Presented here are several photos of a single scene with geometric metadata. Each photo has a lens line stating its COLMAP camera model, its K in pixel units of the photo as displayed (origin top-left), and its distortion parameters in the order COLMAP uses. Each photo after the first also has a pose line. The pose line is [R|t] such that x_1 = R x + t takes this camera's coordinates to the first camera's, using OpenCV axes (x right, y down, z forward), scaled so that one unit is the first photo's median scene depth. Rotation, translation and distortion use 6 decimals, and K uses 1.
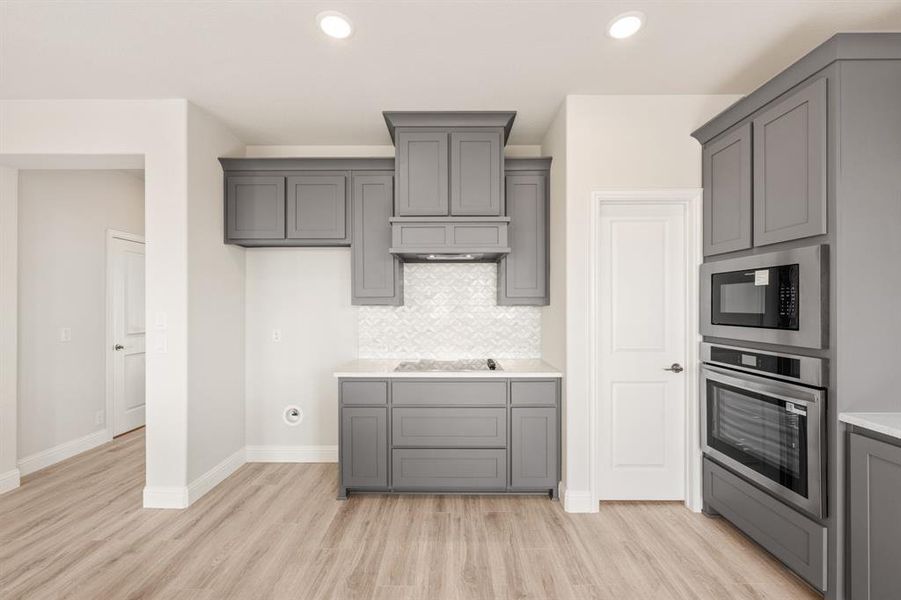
lens RADIAL K [[368.1, 0, 448.9], [0, 368.1, 304.5], [0, 0, 1]] dist [0.000452, 0.000148]
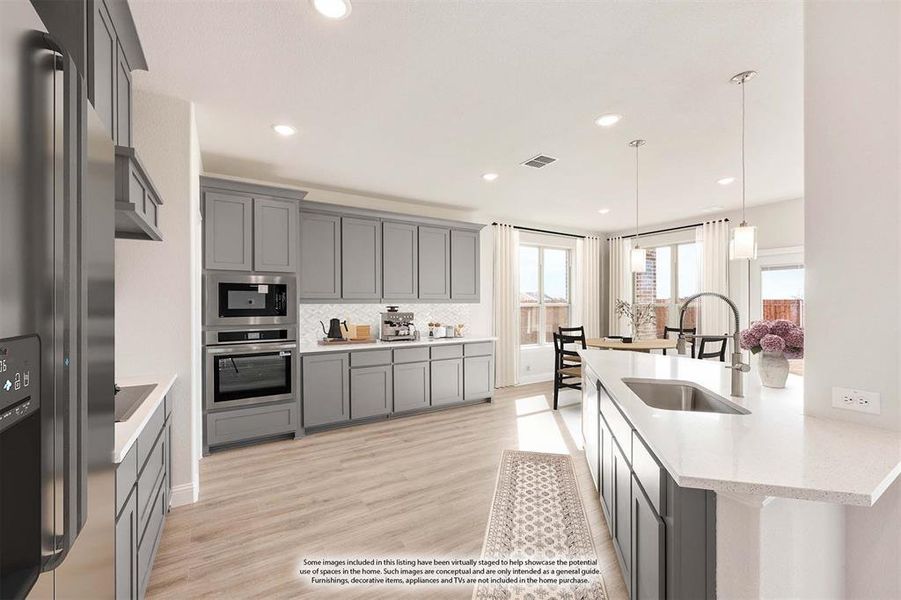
lens RADIAL K [[369.8, 0, 449.7], [0, 369.8, 301.8], [0, 0, 1]] dist [-0.000430, -0.000312]
pose [[-0.528848, 0.009052, 0.848668, -0.916840], [0.003913, 0.999959, -0.008227, 0.007588], [-0.848708, -0.001030, -0.528861, 0.903946]]
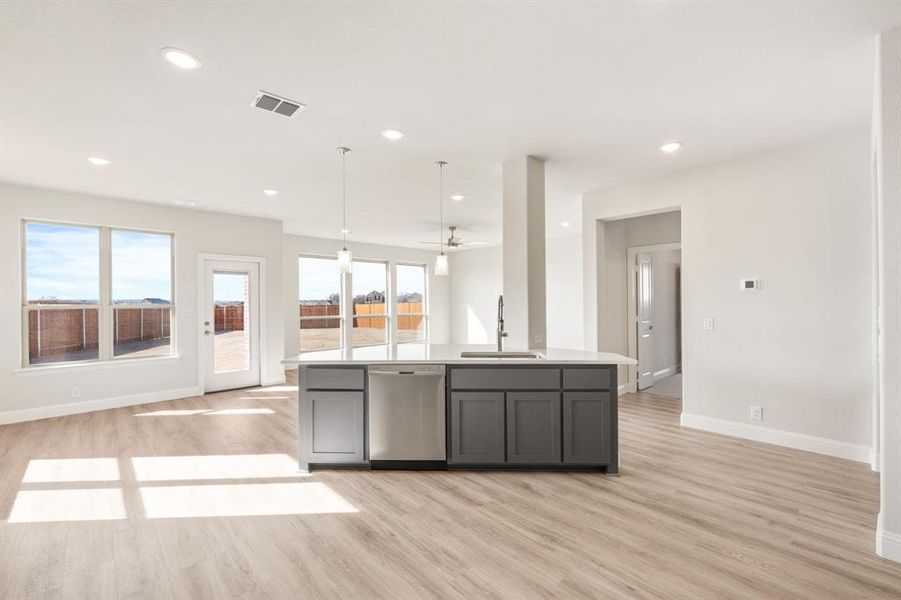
lens RADIAL K [[383.1, 0, 450.5], [0, 383.1, 300.0], [0, 0, 1]] dist [-0.002479, -0.000228]
pose [[-0.730501, 0.004396, -0.682897, 0.497602], [0.009475, 0.999948, -0.003699, 0.000057], [0.682846, -0.009173, -0.730505, 0.953788]]
